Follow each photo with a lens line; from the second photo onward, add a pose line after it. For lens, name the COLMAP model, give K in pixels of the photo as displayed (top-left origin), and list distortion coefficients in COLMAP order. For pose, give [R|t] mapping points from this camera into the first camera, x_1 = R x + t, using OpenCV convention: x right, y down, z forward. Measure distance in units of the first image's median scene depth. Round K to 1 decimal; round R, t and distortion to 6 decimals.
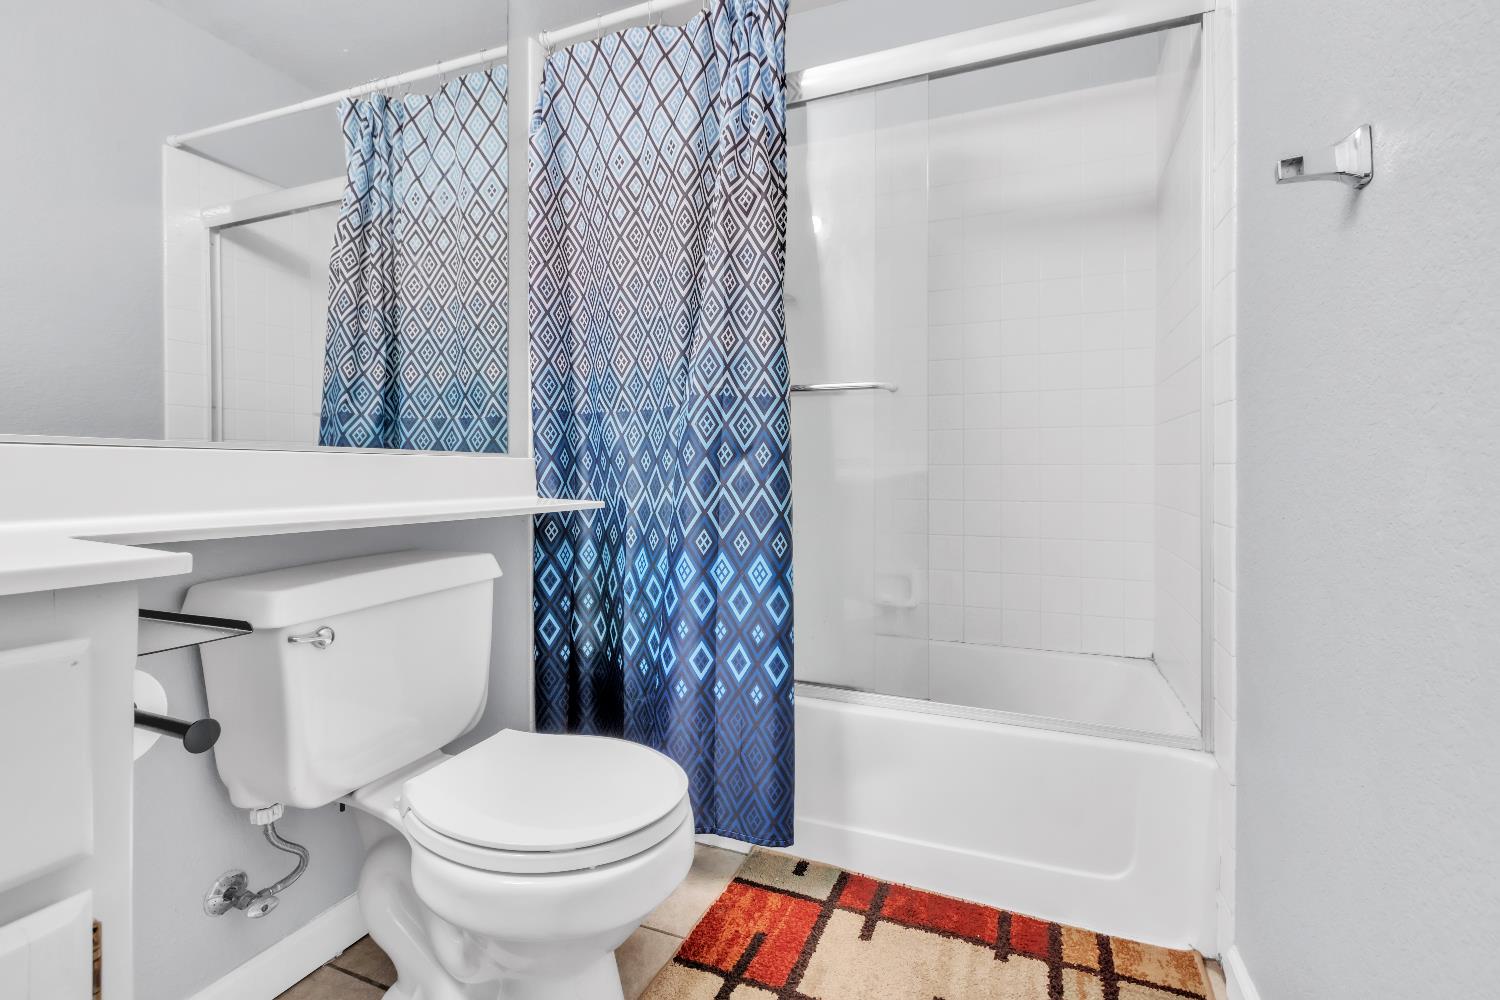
lens RADIAL K [[689.1, 0, 748.4], [0, 689.1, 477.0], [0, 0, 1]] dist [0.003816, -0.000295]
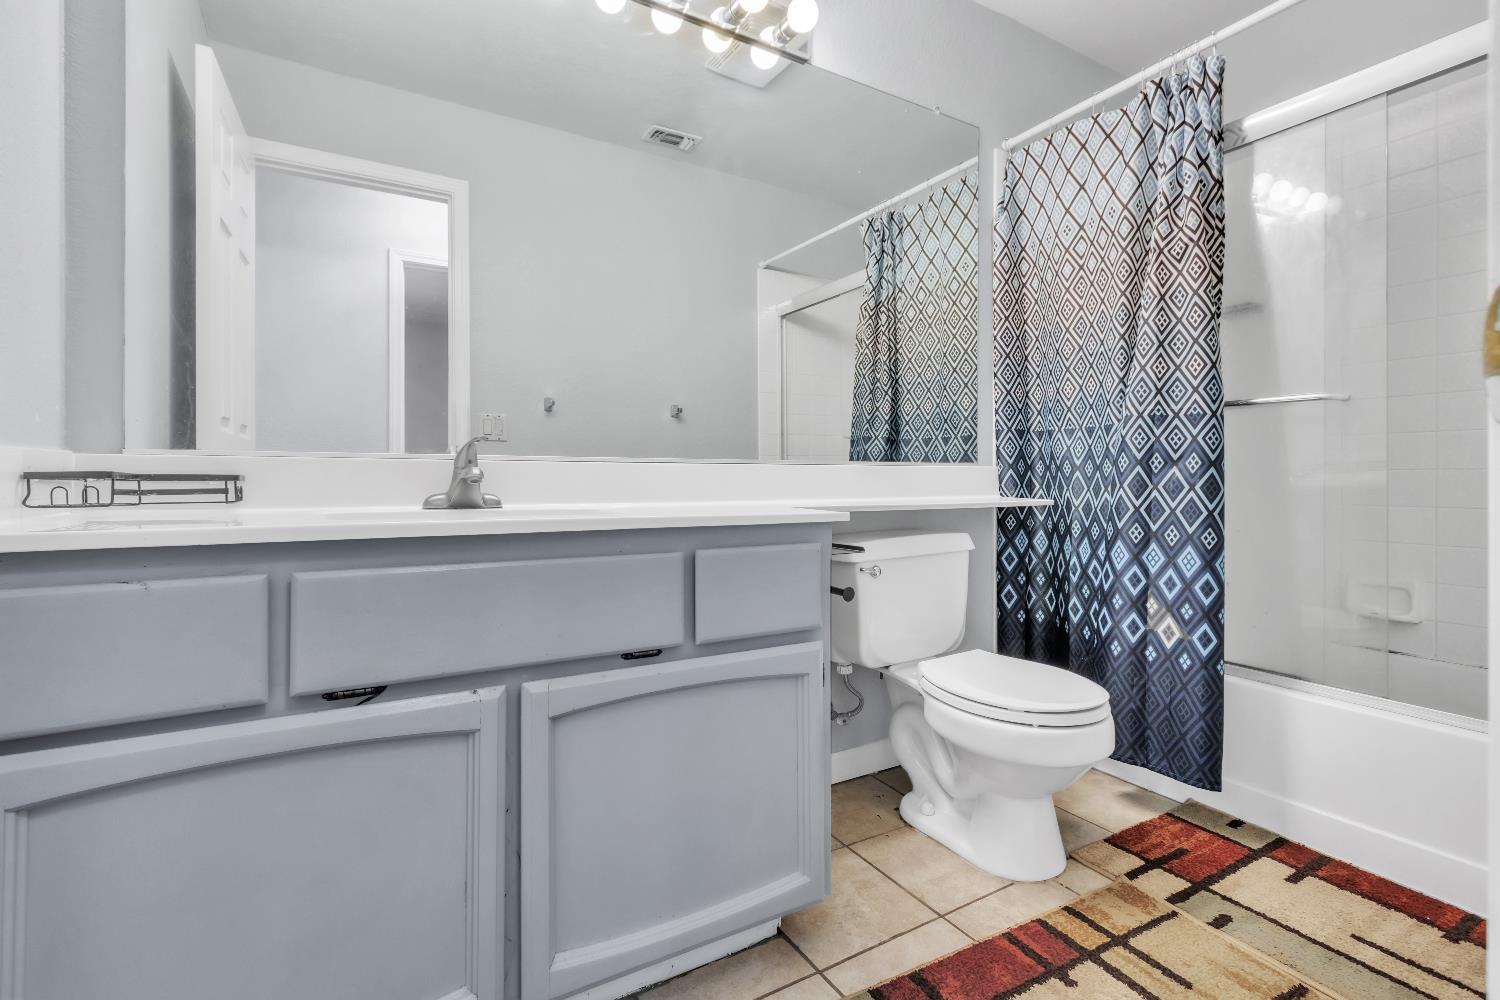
lens RADIAL K [[689.1, 0, 748.4], [0, 689.1, 477.0], [0, 0, 1]] dist [0.003816, -0.000295]
pose [[0.799916, -0.000293, -0.600112, 0.111220], [-0.003486, 0.999981, -0.005135, 0.001296], [0.600102, 0.006200, 0.799899, -0.380017]]
